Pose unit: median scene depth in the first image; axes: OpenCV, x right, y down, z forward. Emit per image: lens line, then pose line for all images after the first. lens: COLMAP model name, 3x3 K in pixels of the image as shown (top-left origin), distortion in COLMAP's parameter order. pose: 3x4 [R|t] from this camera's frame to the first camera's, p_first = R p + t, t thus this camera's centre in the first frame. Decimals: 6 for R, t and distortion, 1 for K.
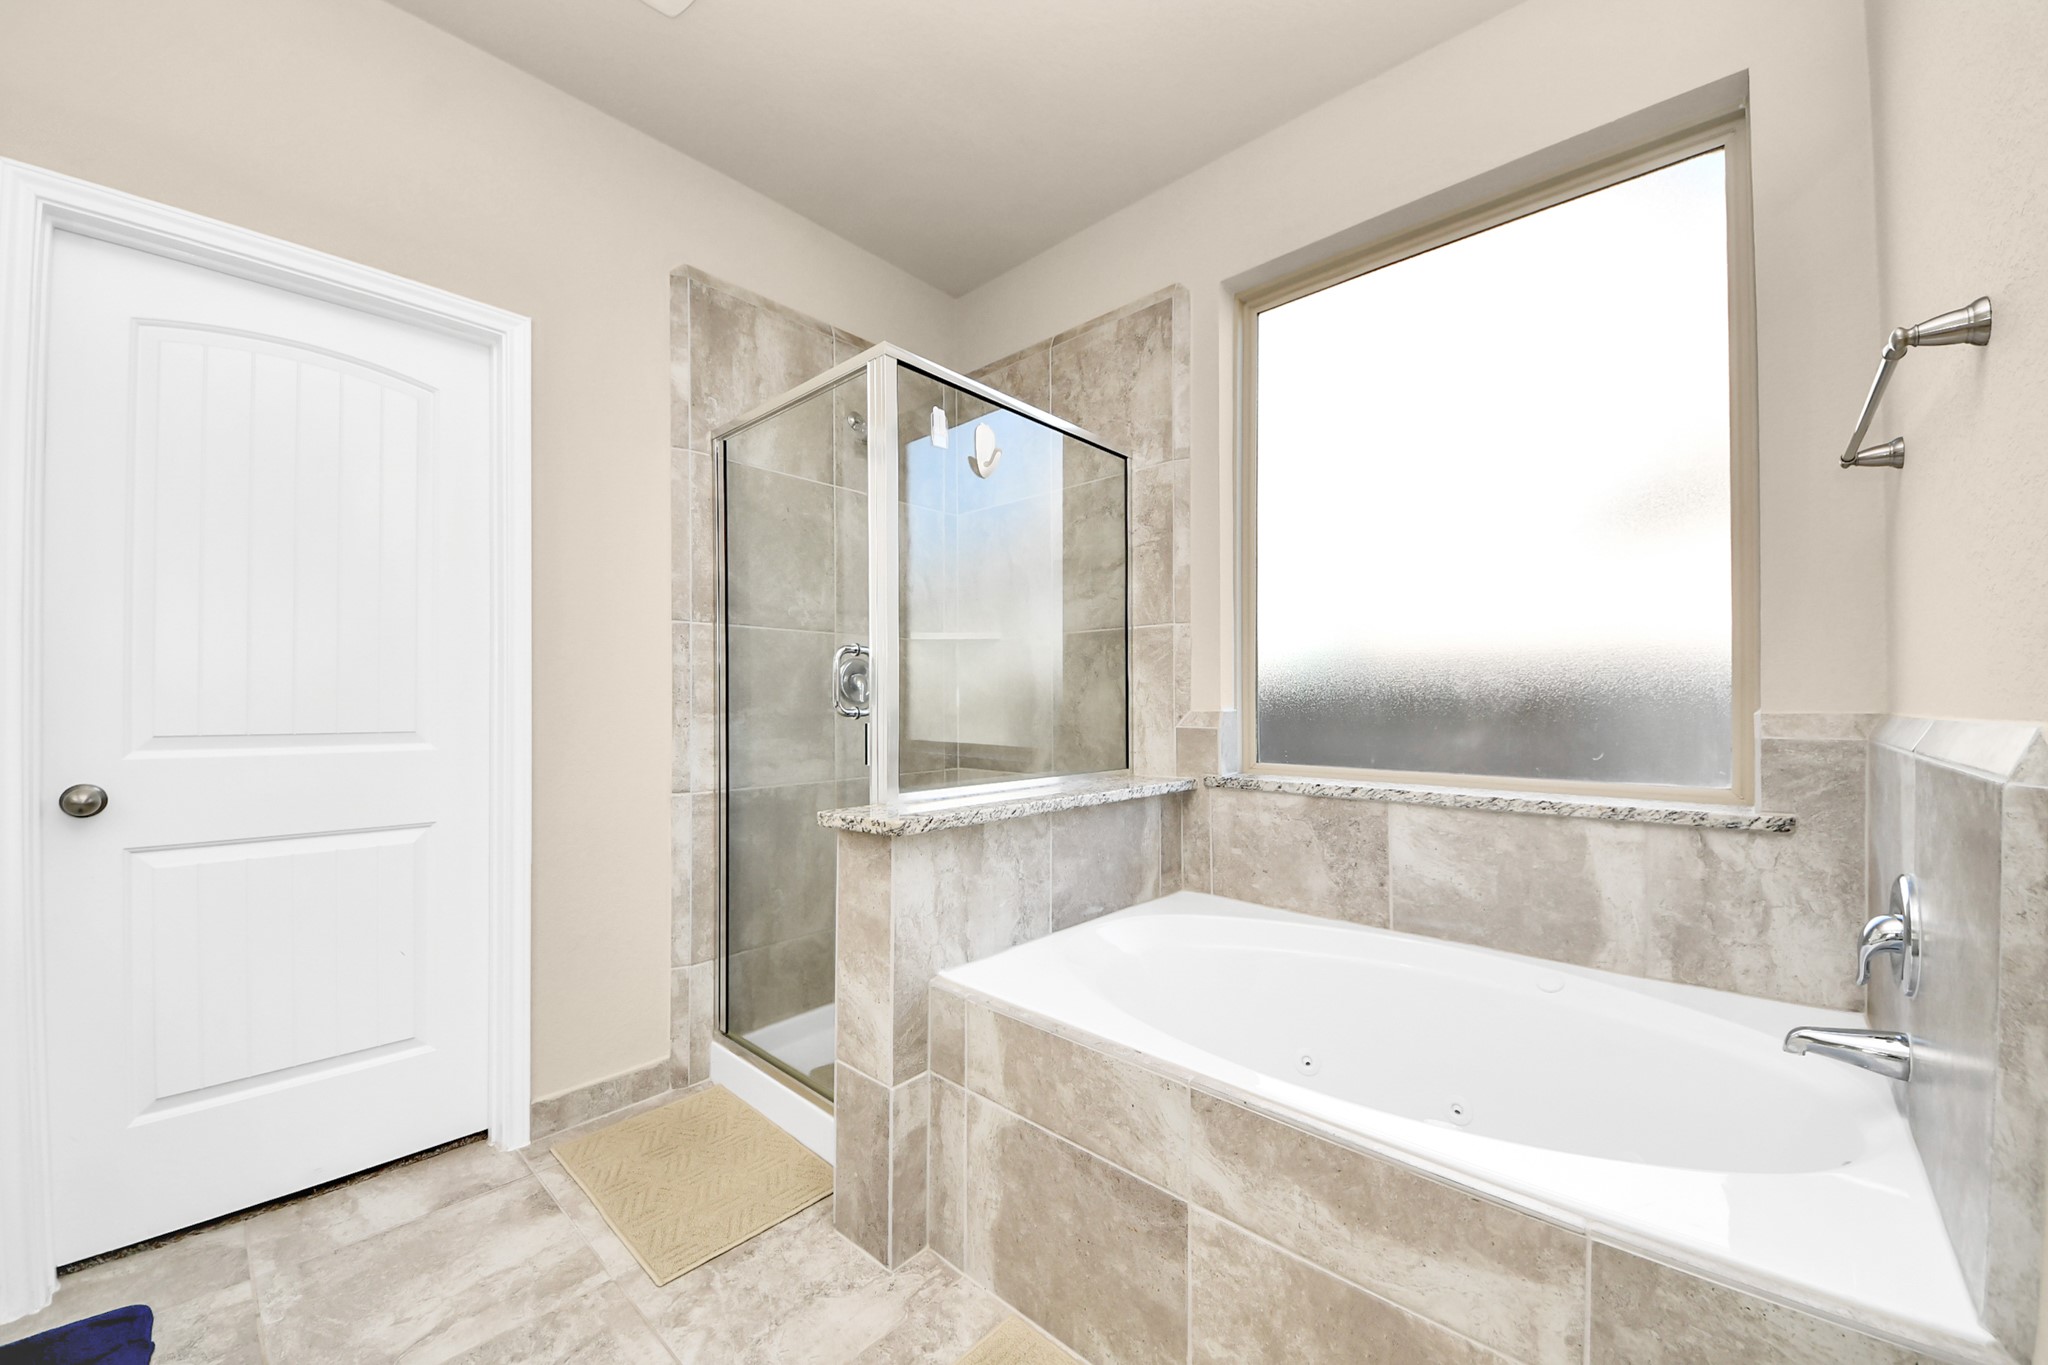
lens RADIAL K [[787.7, 0, 1031.4], [0, 787.7, 686.0], [0, 0, 1]] dist [0.053261, -0.044237]
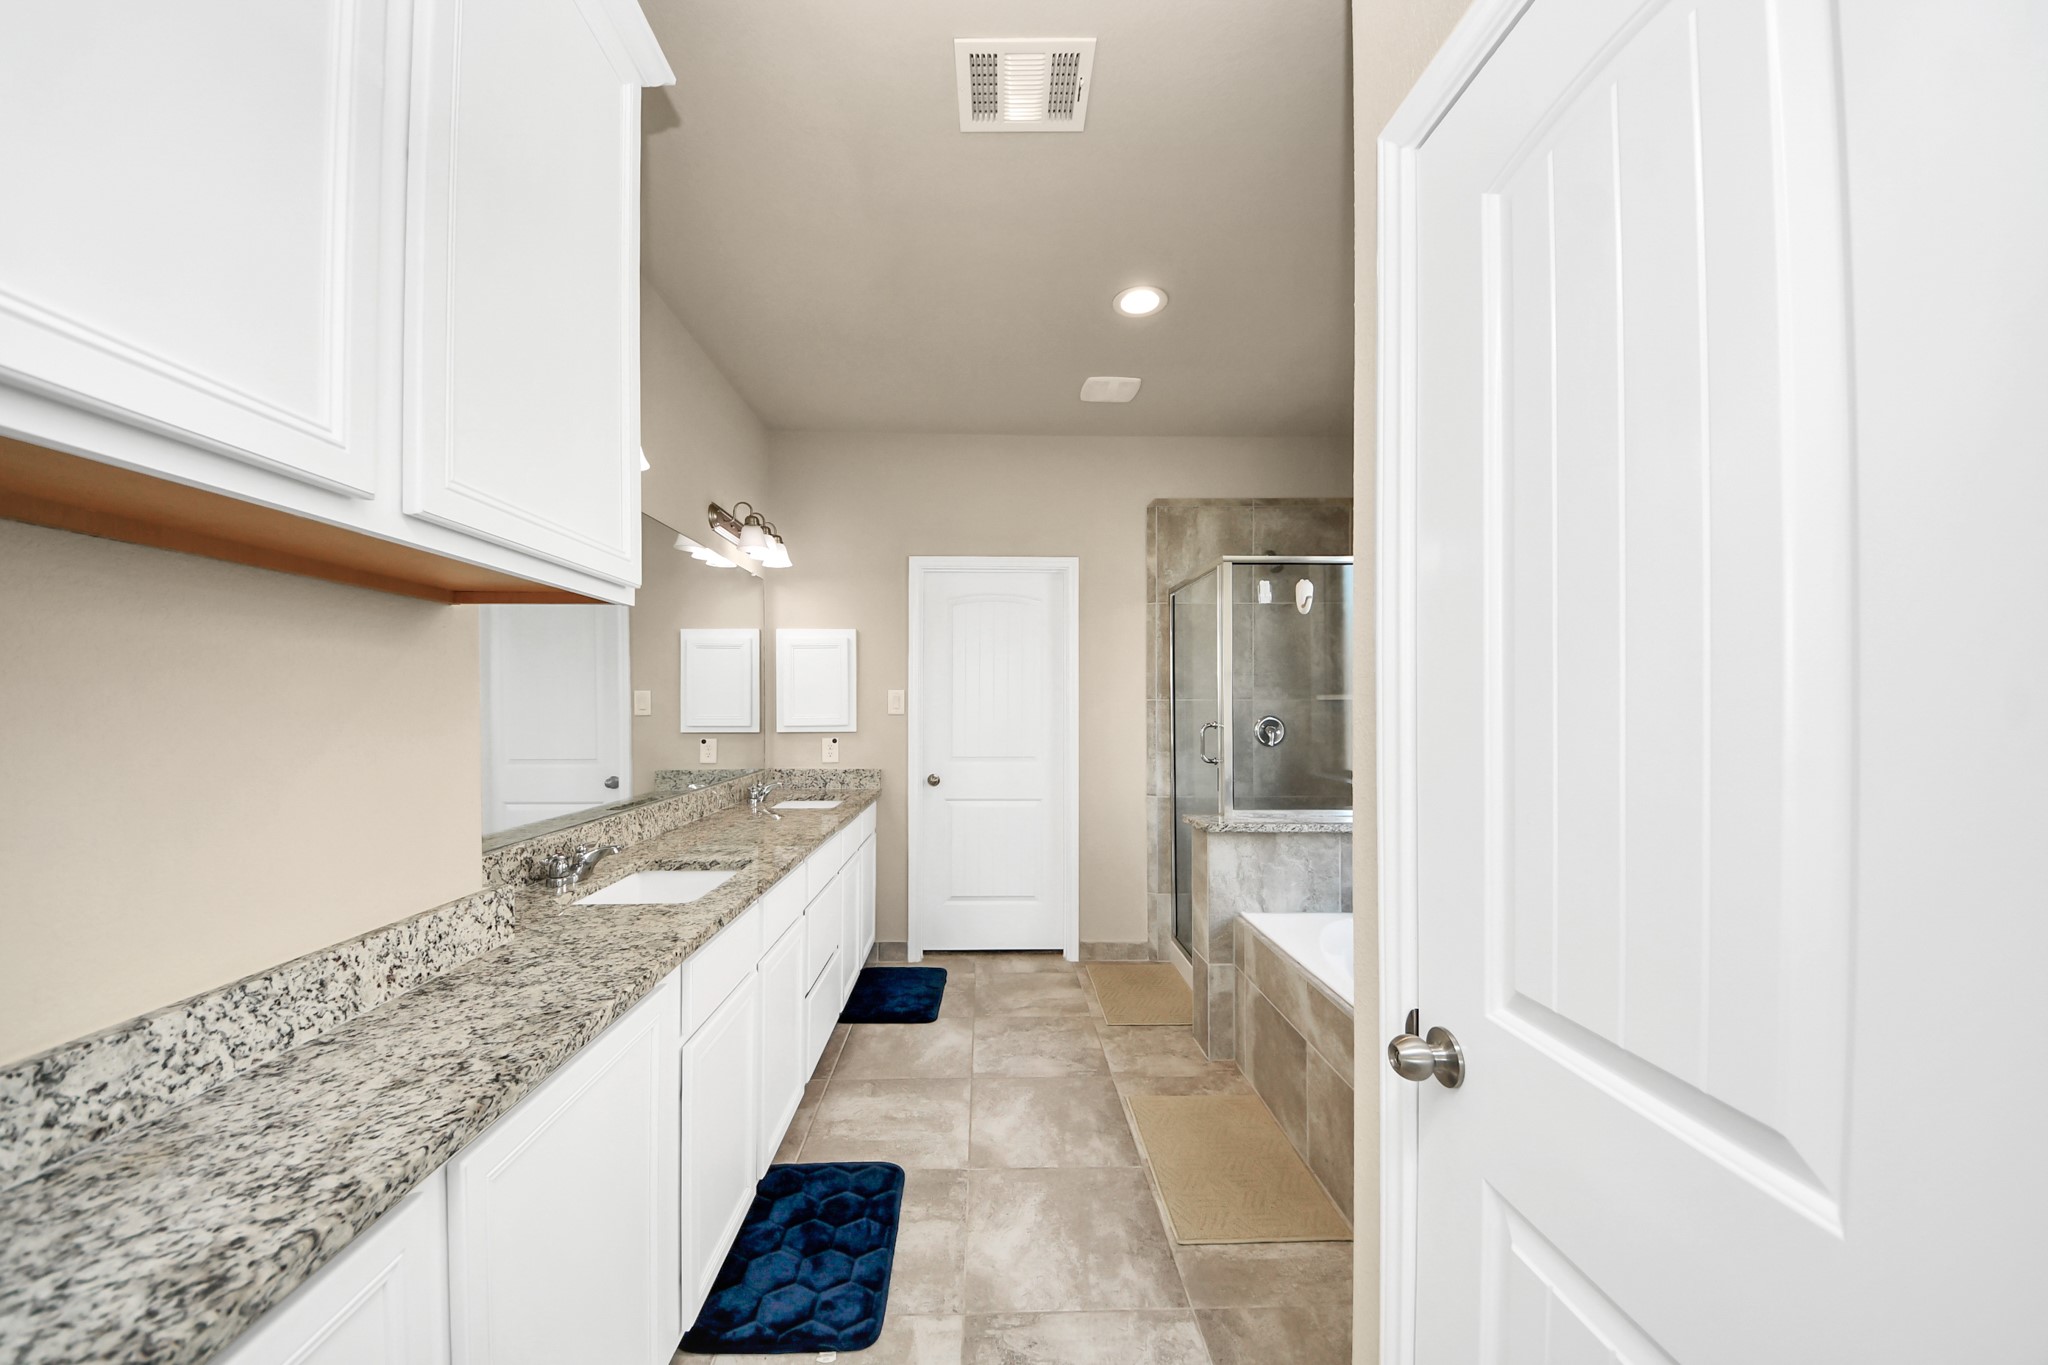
lens RADIAL K [[743.0, 0, 1024.0], [0, 743.0, 682.5], [0, 0, 1]] dist [0.029198, -0.000131]
pose [[0.723842, -0.008632, -0.689912, 0.597384], [0.002509, 0.999948, -0.009878, -0.122134], [0.689961, 0.005419, 0.723826, -0.484135]]
